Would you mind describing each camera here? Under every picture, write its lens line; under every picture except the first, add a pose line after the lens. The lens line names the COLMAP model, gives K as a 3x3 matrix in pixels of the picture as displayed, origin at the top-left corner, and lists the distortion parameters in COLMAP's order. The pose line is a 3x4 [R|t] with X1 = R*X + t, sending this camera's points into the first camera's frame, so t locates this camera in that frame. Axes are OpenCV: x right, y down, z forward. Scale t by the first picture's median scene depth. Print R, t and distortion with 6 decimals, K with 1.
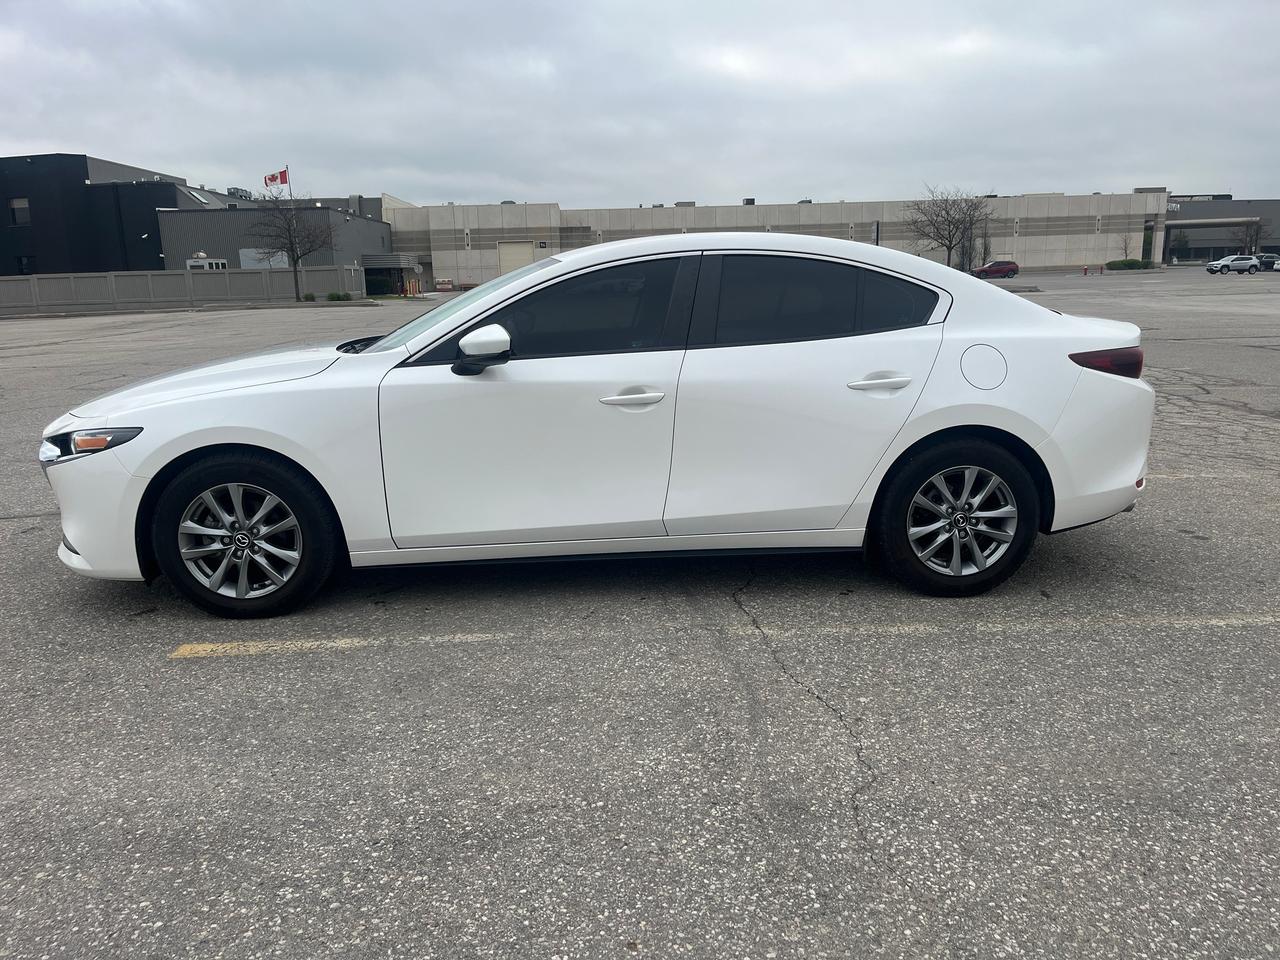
lens RADIAL K [[983.9, 0, 640.0], [0, 983.9, 480.0], [0, 0, 1]] dist [0.065562, -0.092542]
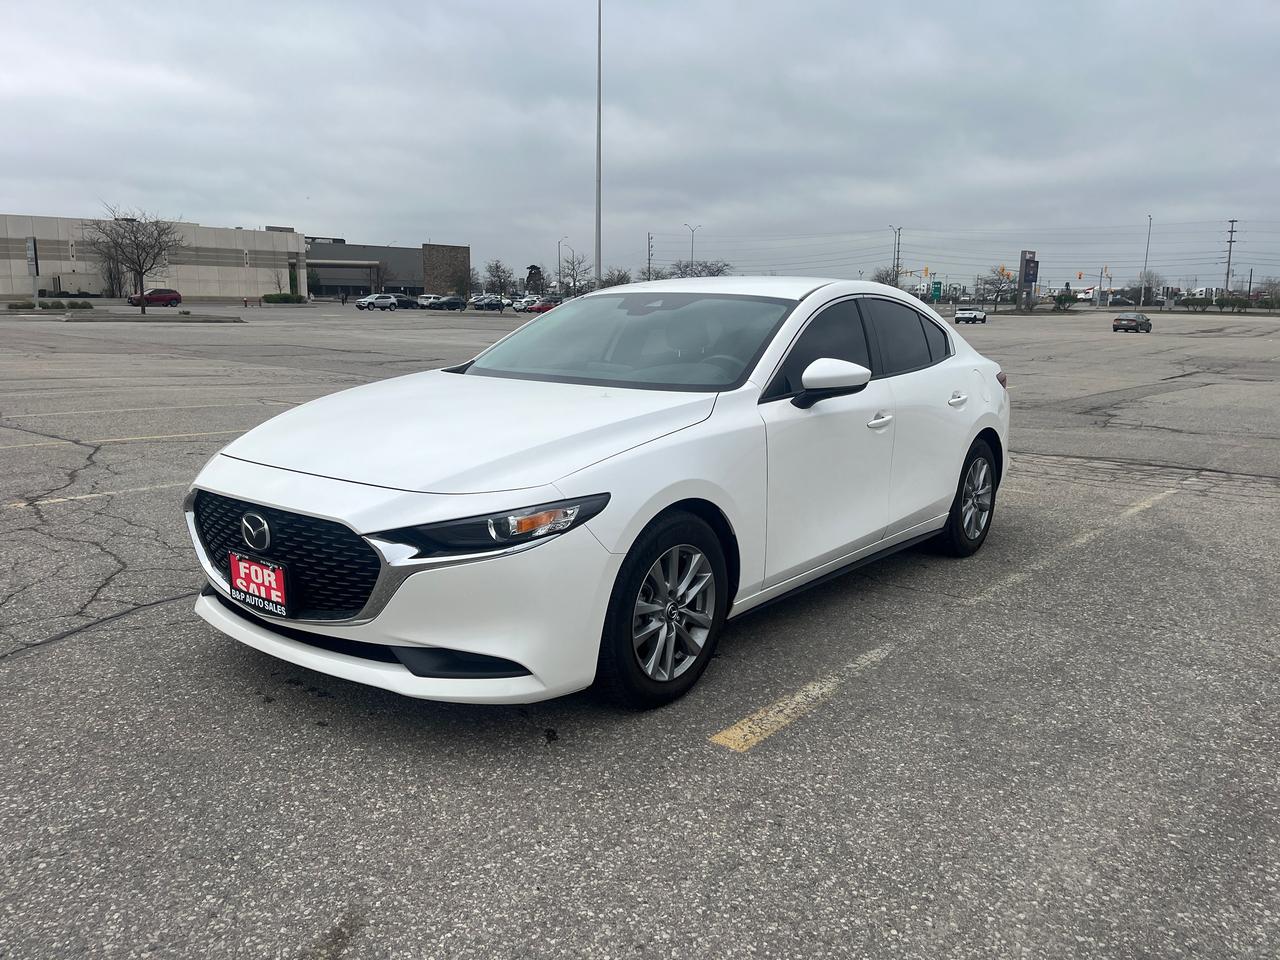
lens RADIAL K [[983.9, 0, 640.0], [0, 983.9, 480.0], [0, 0, 1]] dist [0.065562, -0.092542]
pose [[0.672062, -0.099067, 0.733838, -0.055082], [0.120703, 0.992412, 0.023432, -0.004037], [-0.730591, 0.072829, 0.678920, 0.022776]]
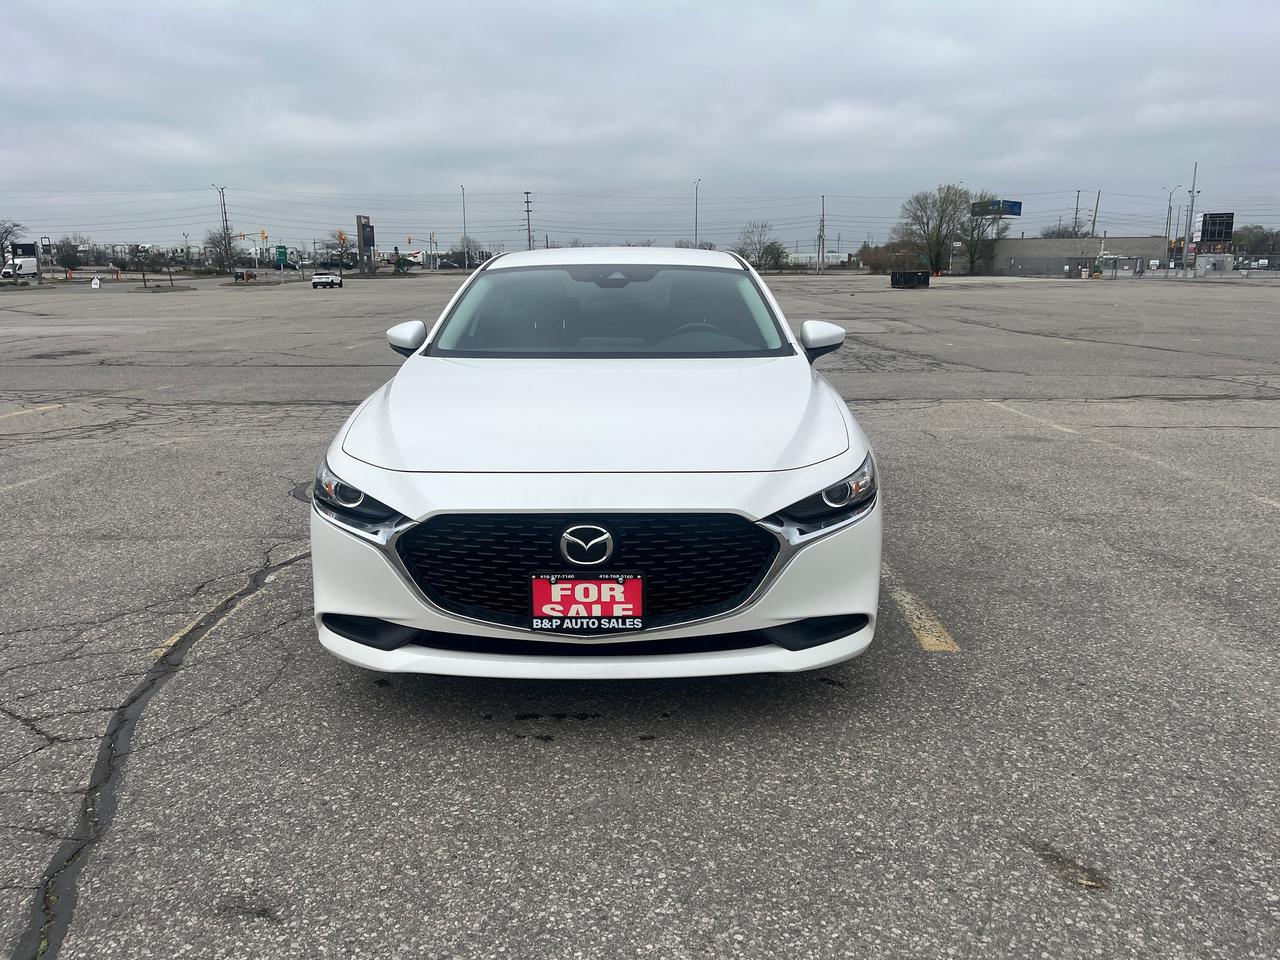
lens RADIAL K [[983.9, 0, 640.0], [0, 983.9, 480.0], [0, 0, 1]] dist [0.065562, -0.092542]
pose [[0.079320, -0.185518, 0.979434, -0.071168], [0.204700, 0.964623, 0.166134, -0.010994], [-0.975606, 0.187313, 0.114489, 0.056931]]
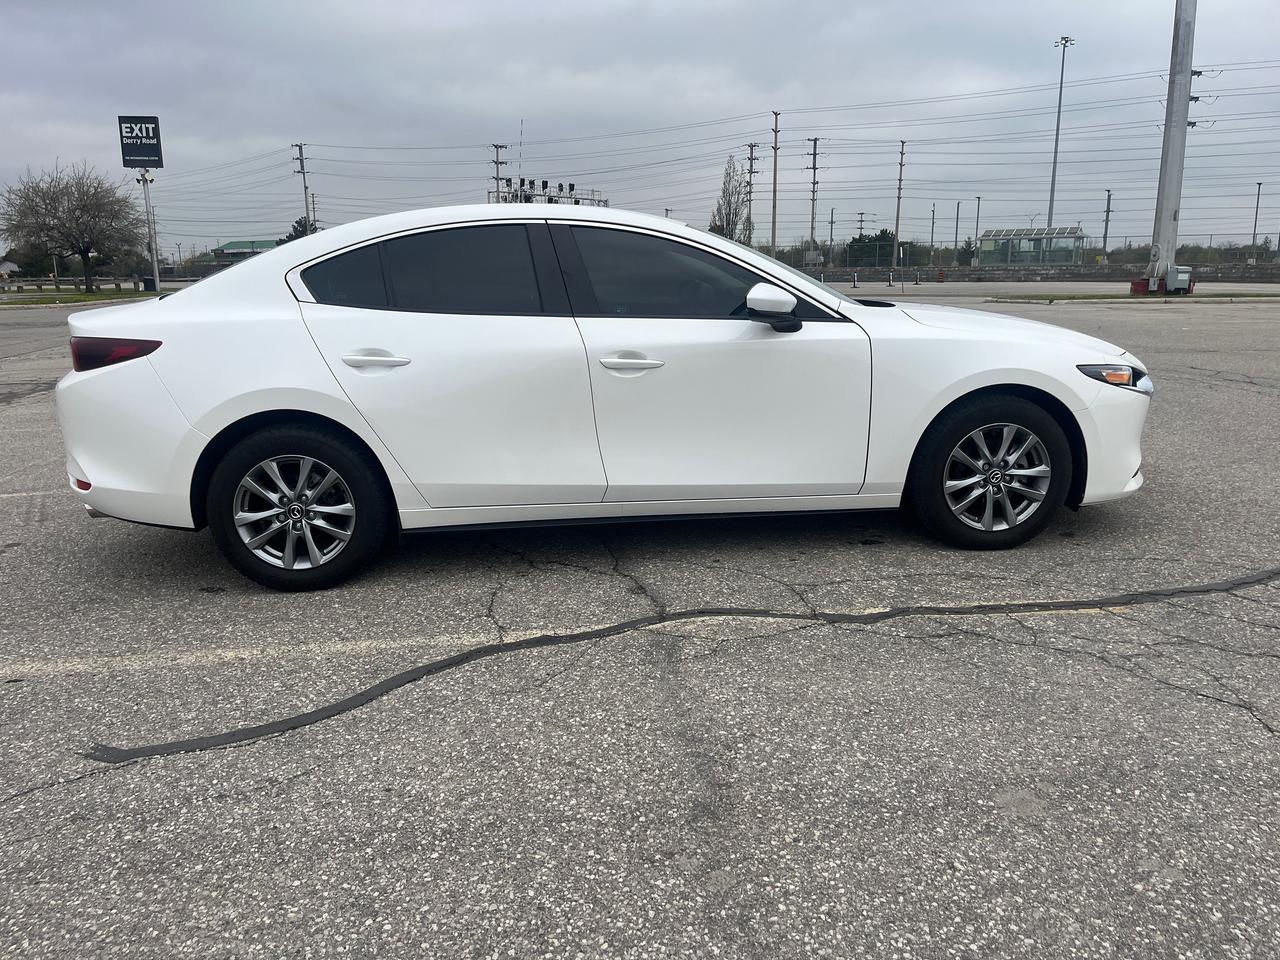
lens RADIAL K [[983.9, 0, 640.0], [0, 983.9, 480.0], [0, 0, 1]] dist [0.065562, -0.092542]
pose [[-0.999280, 0.032129, -0.020187, -0.000544], [0.020081, 0.899197, 0.437083, -0.027356], [0.032195, 0.436363, -0.899194, 0.129411]]
